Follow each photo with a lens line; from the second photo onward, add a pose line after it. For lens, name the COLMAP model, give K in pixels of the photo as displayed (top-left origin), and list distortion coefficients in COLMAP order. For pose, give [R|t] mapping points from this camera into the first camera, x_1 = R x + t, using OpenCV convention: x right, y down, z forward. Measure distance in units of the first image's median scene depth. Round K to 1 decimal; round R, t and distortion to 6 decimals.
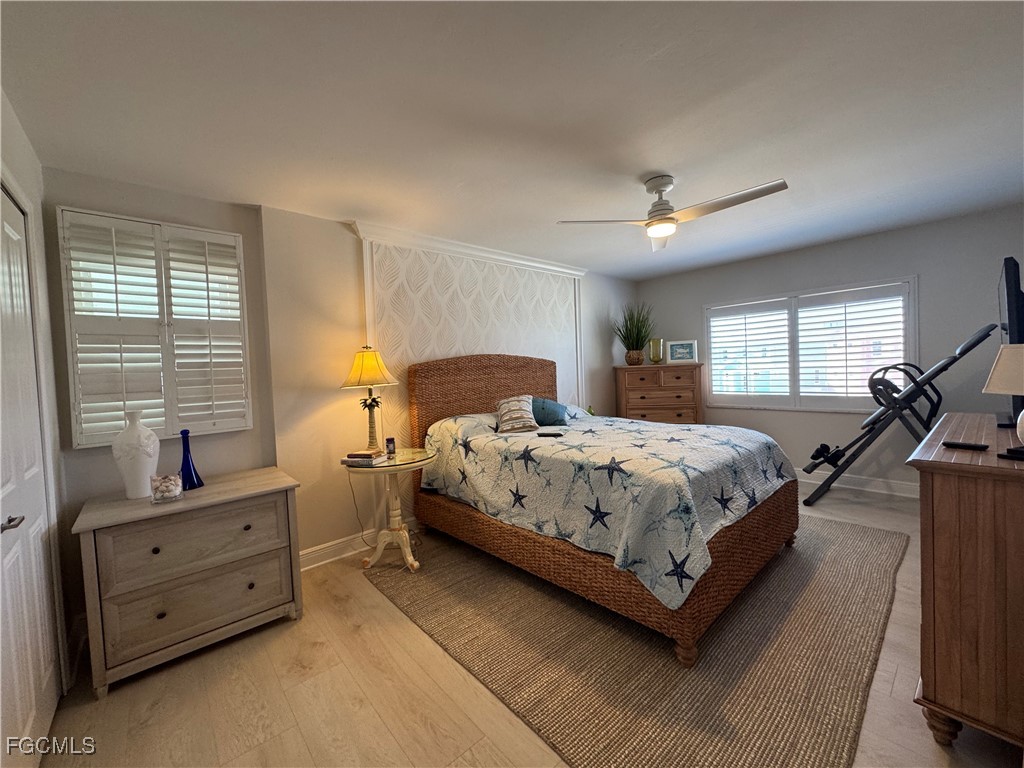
lens RADIAL K [[407.7, 0, 513.3], [0, 407.7, 383.9], [0, 0, 1]] dist [-0.003384, 0.000318]
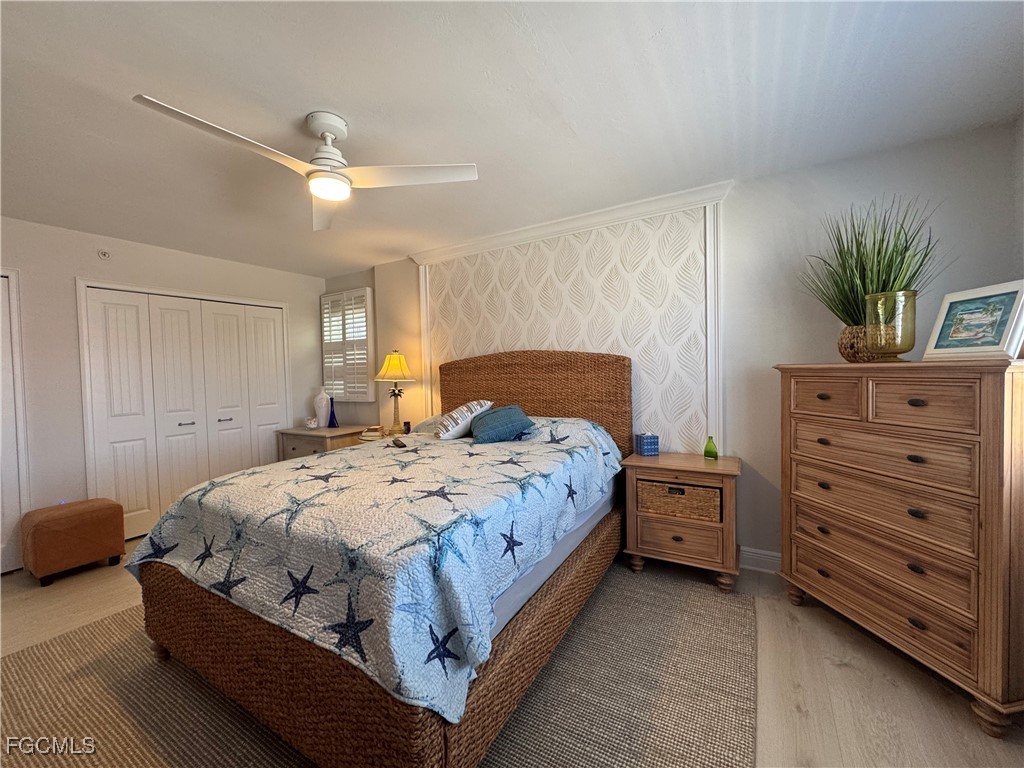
lens RADIAL K [[407.7, 0, 513.6], [0, 407.7, 382.8], [0, 0, 1]] dist [-0.003384, 0.000318]
pose [[0.294232, 0.070158, -0.953155, 0.815998], [-0.013890, 0.997511, 0.069135, -0.066727], [0.955633, -0.007103, 0.294474, 0.757103]]
